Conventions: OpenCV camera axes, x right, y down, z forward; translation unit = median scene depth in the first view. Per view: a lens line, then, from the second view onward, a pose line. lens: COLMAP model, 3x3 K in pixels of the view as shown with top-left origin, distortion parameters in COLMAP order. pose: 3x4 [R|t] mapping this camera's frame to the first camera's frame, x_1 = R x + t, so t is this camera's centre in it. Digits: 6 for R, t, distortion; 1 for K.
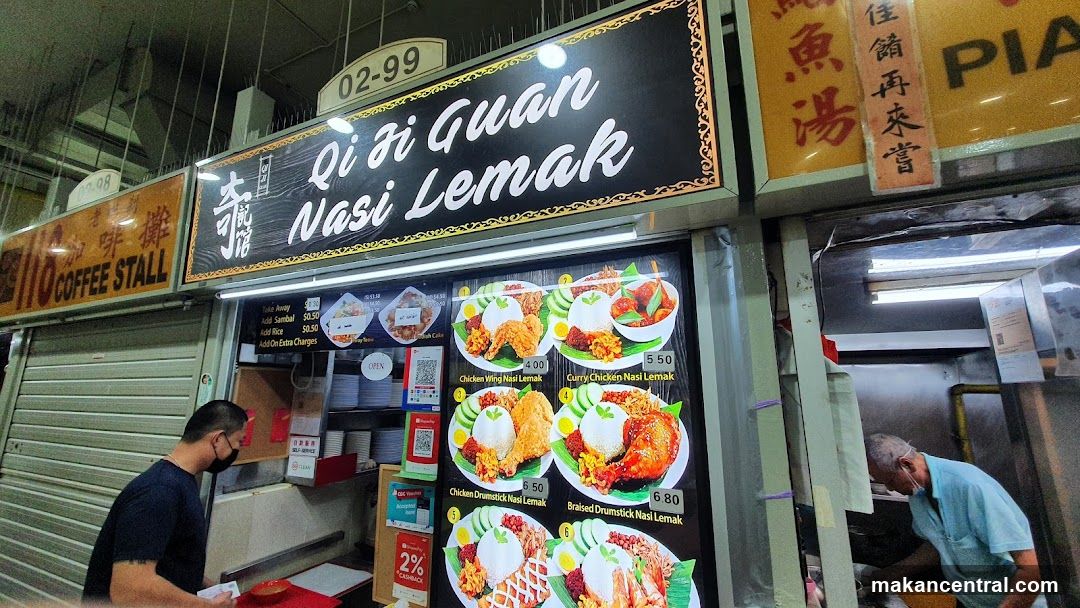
lens RADIAL K [[423.1, 0, 540.0], [0, 423.1, 304.0], [0, 0, 1]] dist [0.000250, -0.000249]
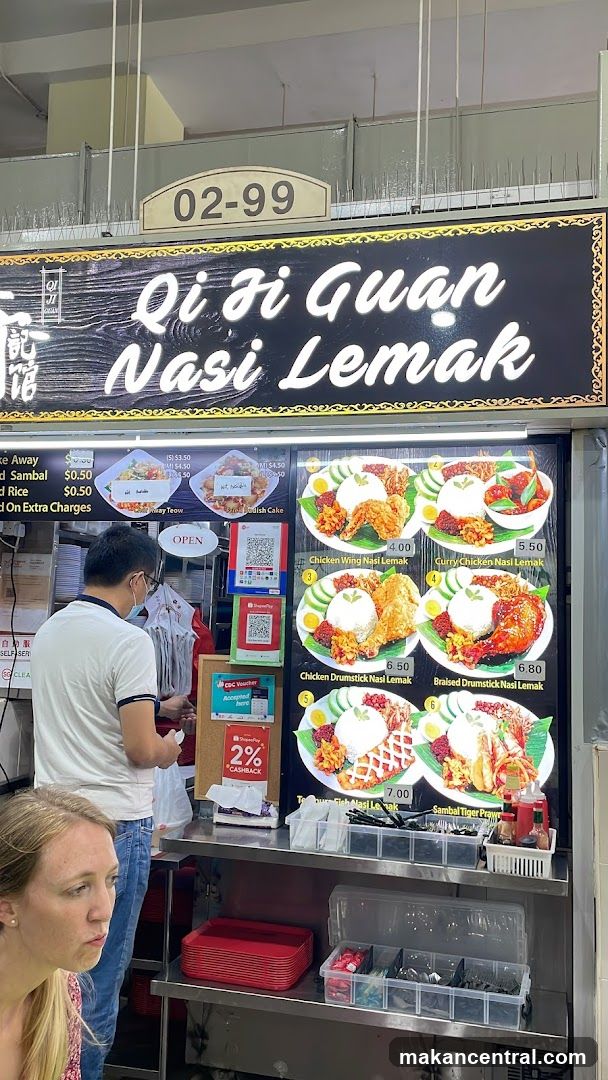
lens RADIAL K [[948.7, 0, 304.0], [0, 948.7, 540.0], [0, 0, 1]] dist [0.143656, -0.369920]
pose [[0.981799, 0.036859, 0.186313, -0.644141], [-0.060279, 0.990742, 0.121641, -0.126892], [-0.180105, -0.130658, 0.974931, -1.098699]]
